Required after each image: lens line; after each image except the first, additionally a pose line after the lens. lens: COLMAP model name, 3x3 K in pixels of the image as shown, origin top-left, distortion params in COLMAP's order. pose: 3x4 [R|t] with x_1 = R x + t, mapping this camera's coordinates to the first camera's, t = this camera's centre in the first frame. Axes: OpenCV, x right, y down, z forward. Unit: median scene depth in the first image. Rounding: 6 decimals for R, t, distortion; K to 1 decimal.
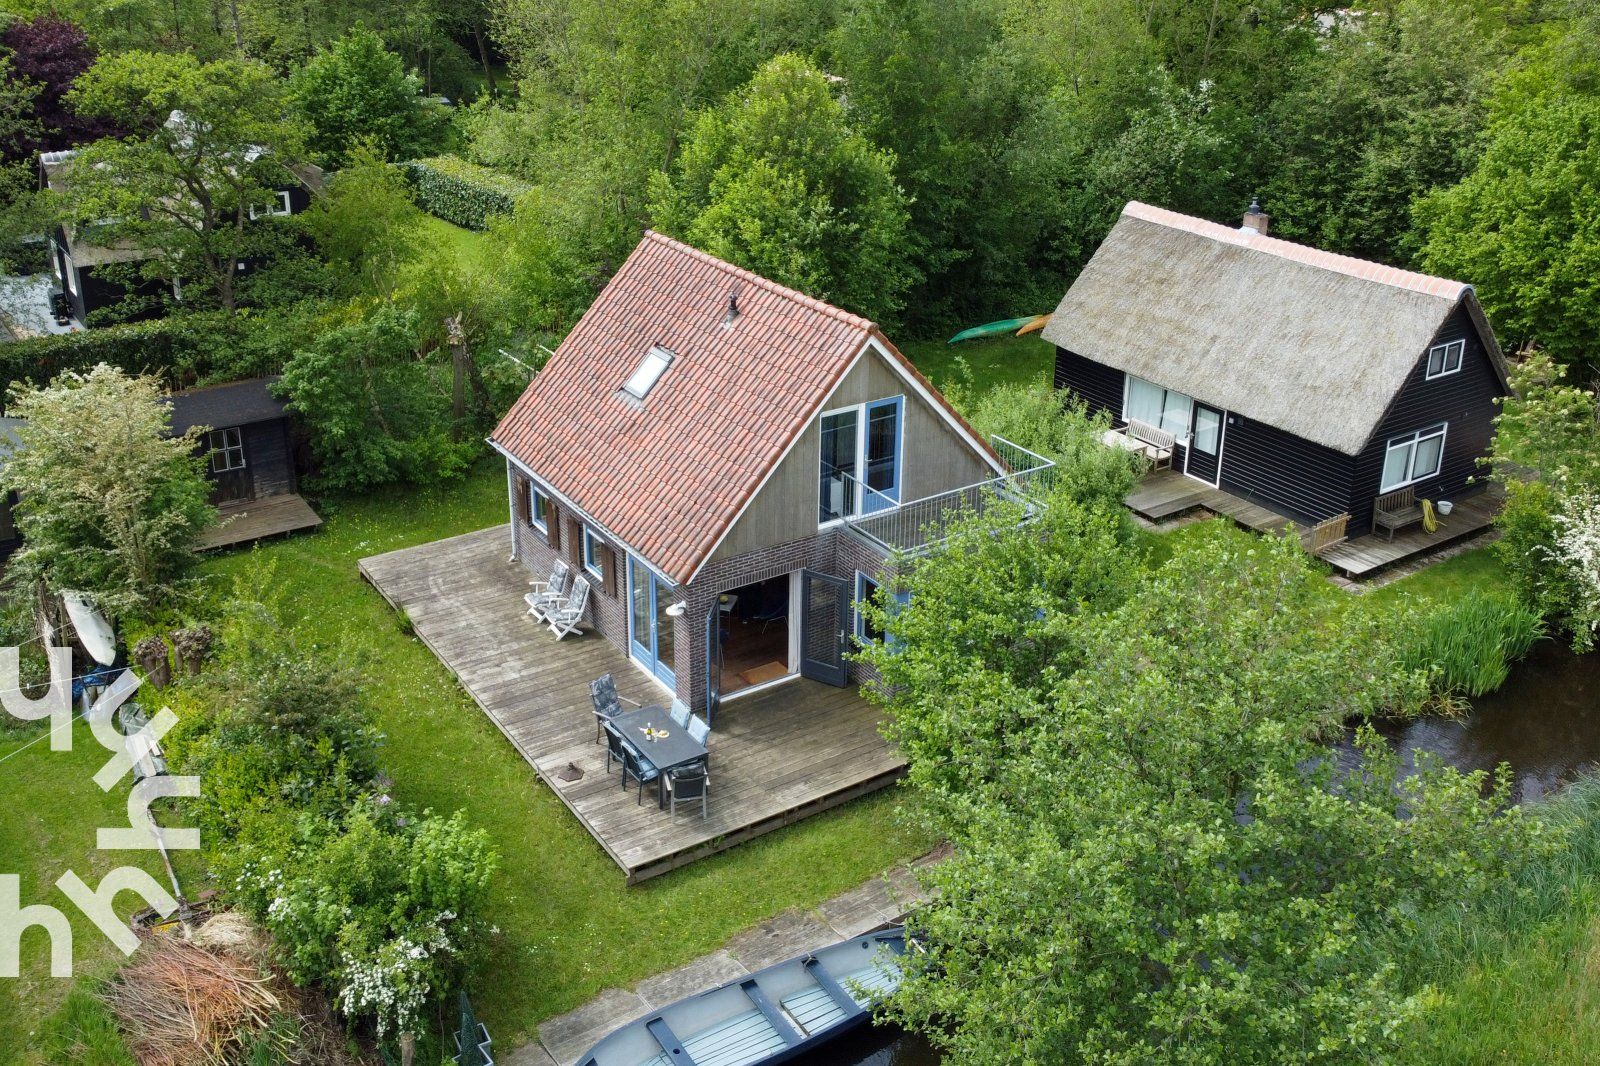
lens RADIAL K [[2070.2, 0, 800.0], [0, 2070.2, 533.0], [0, 0, 1]] dist [-0.104364, -0.010732]
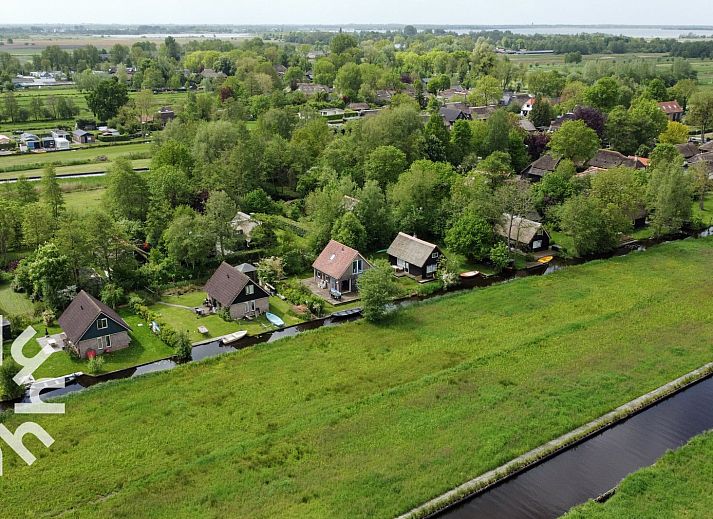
lens RADIAL K [[822.4, 0, 356.5], [0, 822.4, 259.5], [0, 0, 1]] dist [0.000230, -0.000100]
pose [[0.999995, -0.002376, 0.001865, 0.015607], [0.002525, 0.996438, -0.084292, 0.193711], [-0.001658, 0.084297, 0.996439, -2.109580]]
